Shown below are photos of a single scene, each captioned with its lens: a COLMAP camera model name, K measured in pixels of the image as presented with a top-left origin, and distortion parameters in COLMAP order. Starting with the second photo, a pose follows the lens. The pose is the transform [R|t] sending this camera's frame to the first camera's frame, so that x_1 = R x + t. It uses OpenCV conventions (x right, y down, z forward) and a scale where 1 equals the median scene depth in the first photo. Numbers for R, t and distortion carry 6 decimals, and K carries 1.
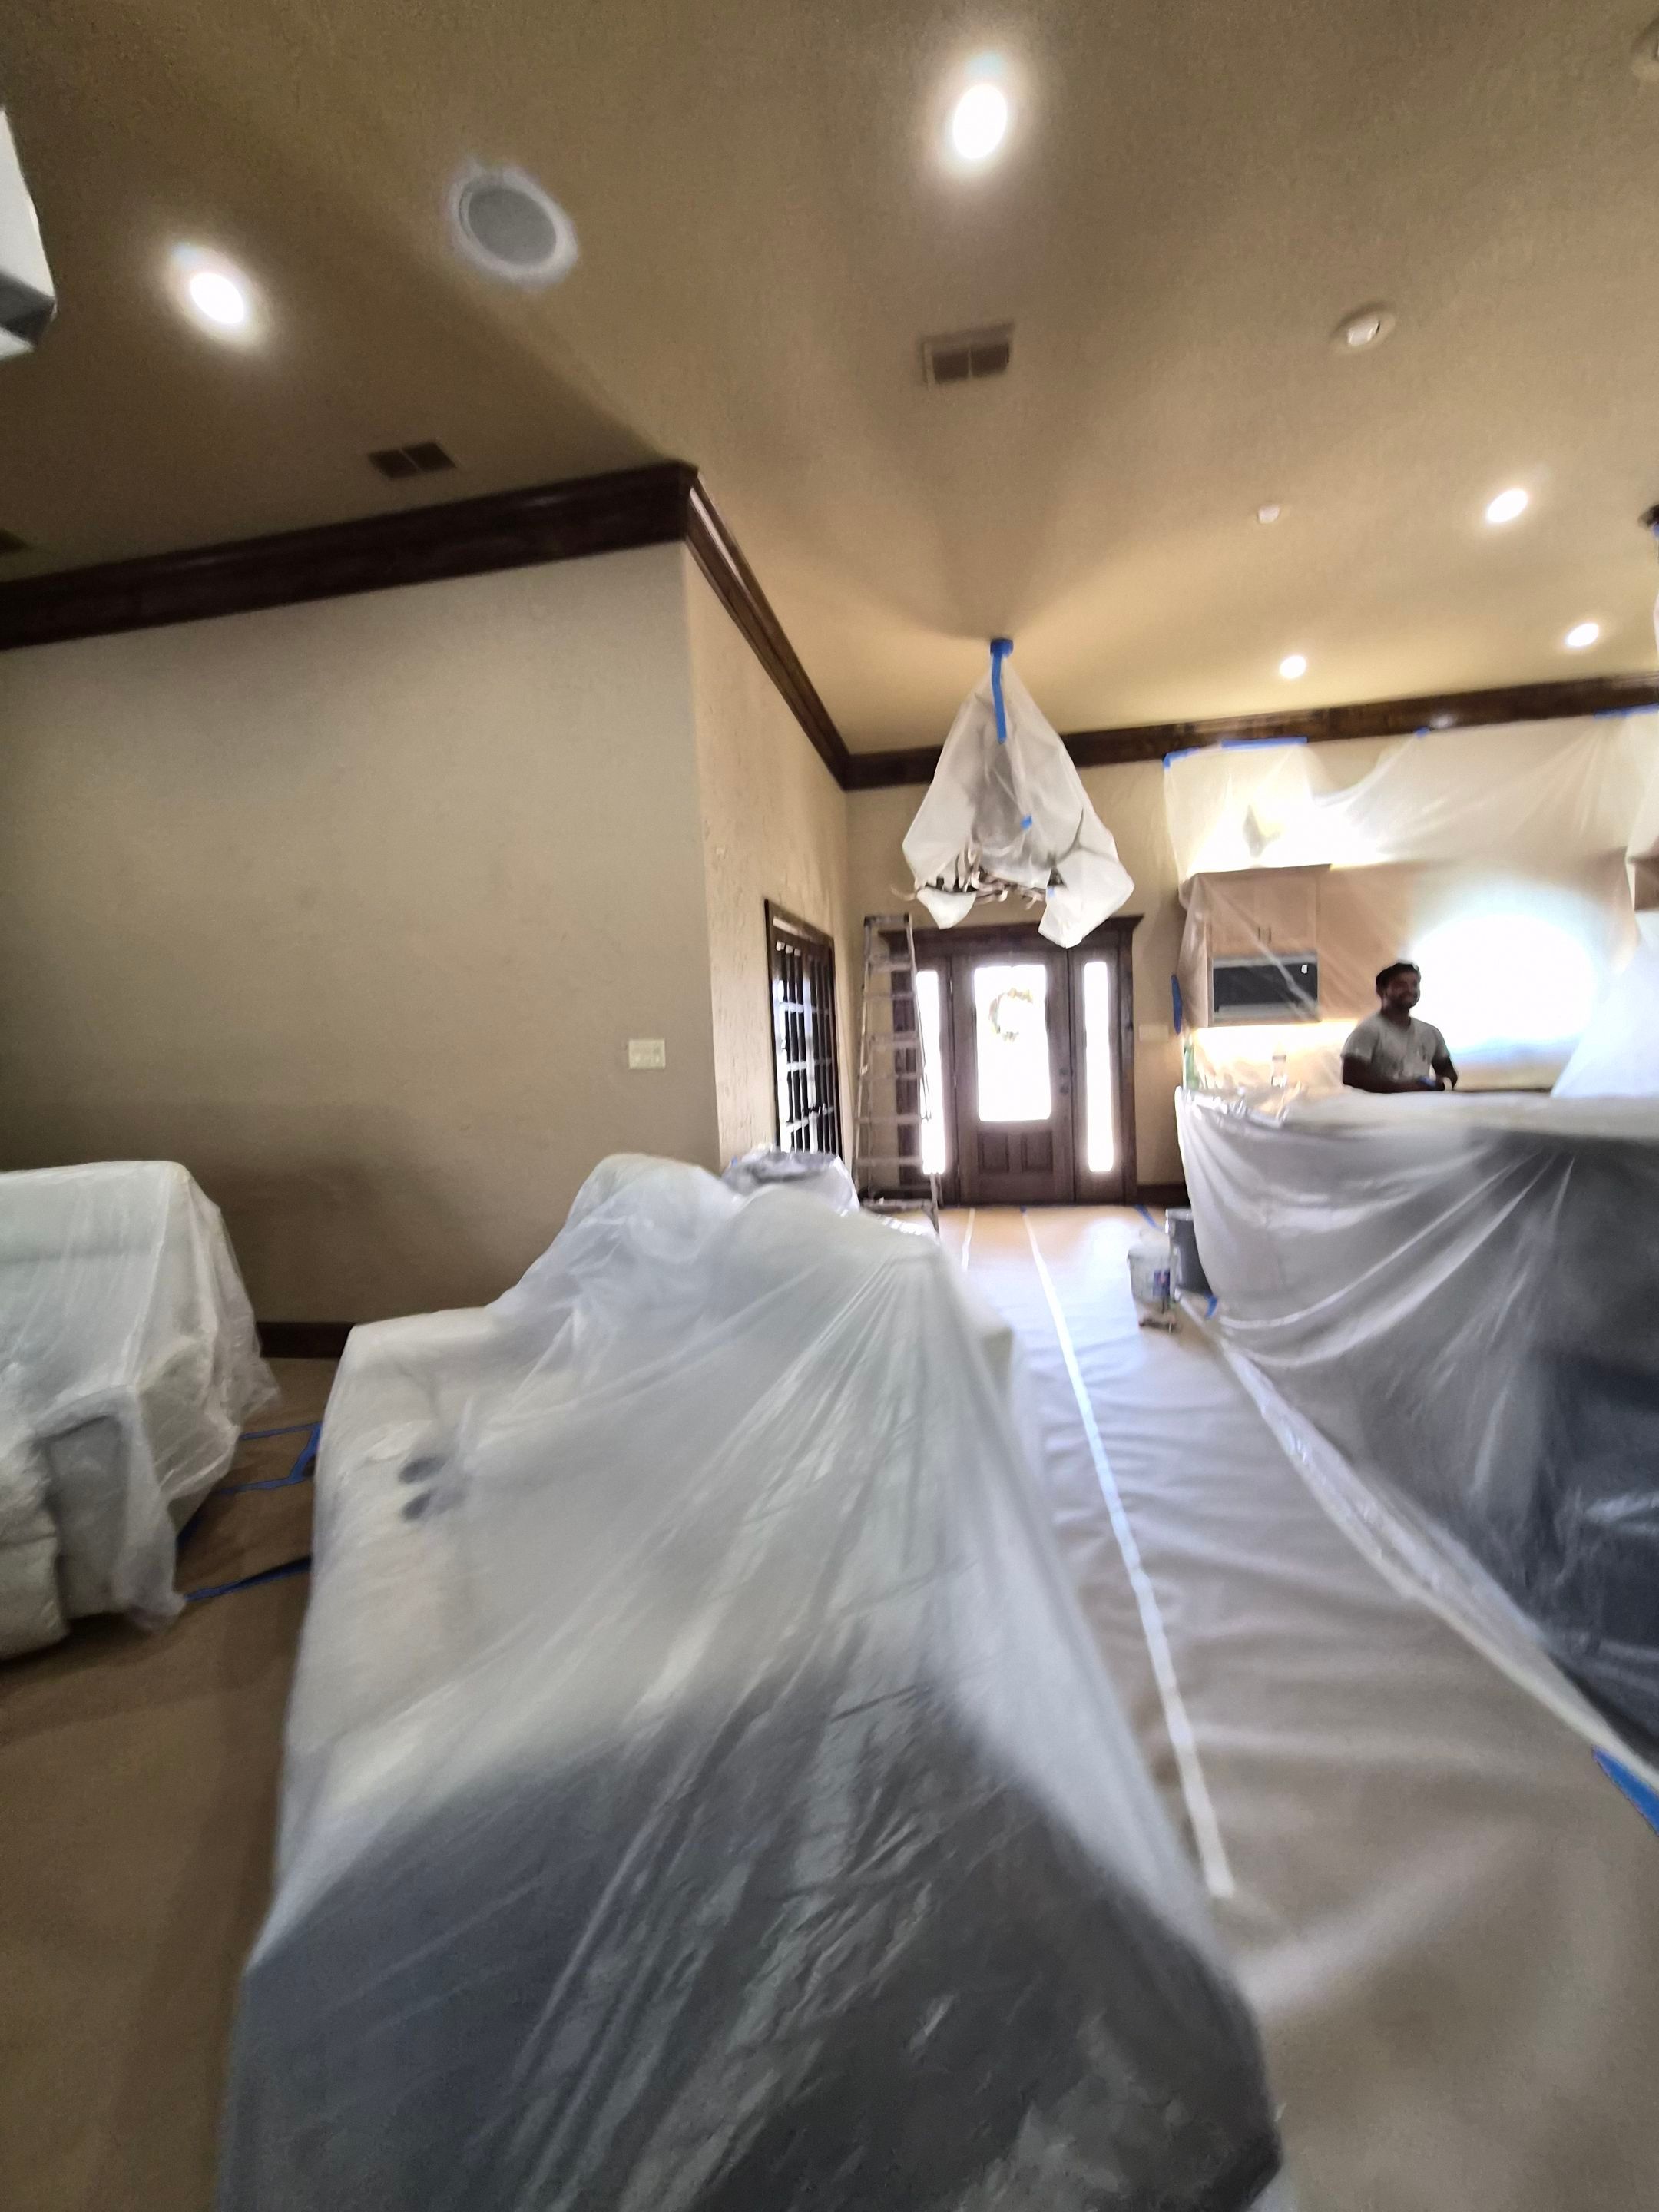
lens RADIAL K [[872.4, 0, 836.8], [0, 872.4, 1104.3], [0, 0, 1]] dist [0.002649, -0.001606]
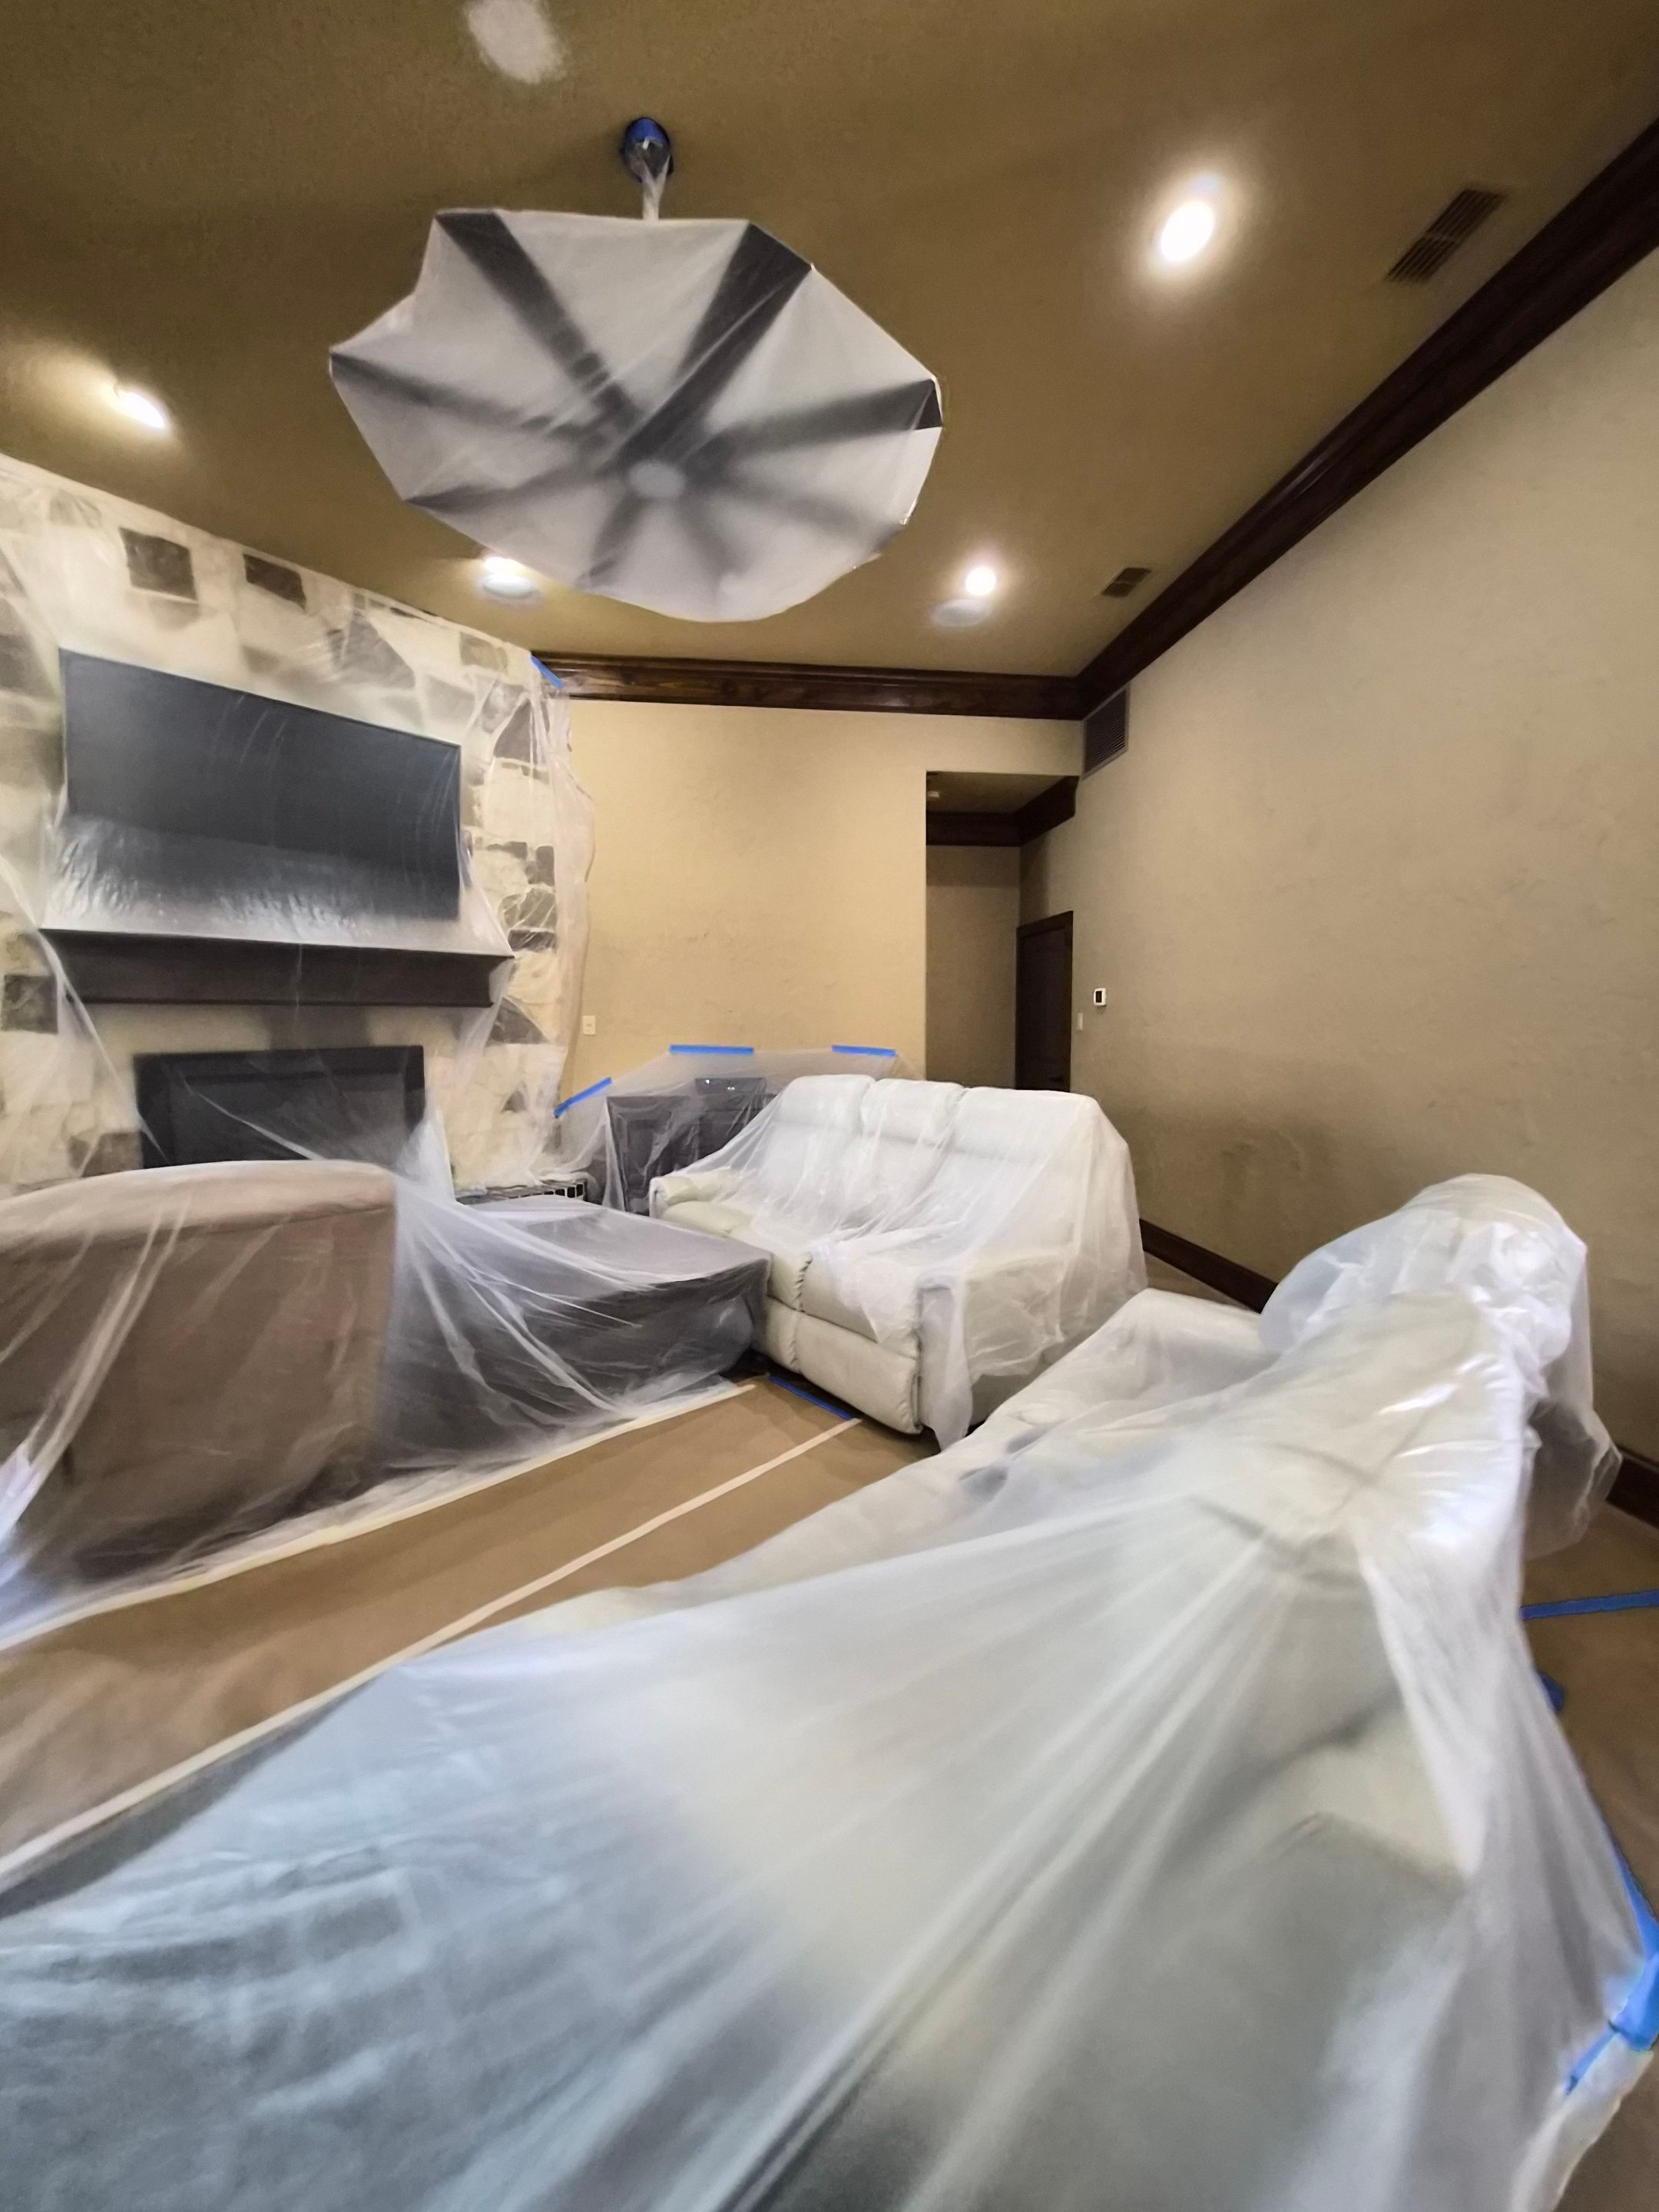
lens RADIAL K [[872.4, 0, 838.1], [0, 872.4, 1096.4], [0, 0, 1]] dist [0.002649, -0.001606]
pose [[0.304902, 0.124247, -0.944244, 0.286183], [-0.067011, 0.991795, 0.108865, -0.047105], [0.950023, 0.030082, 0.310726, 0.447918]]
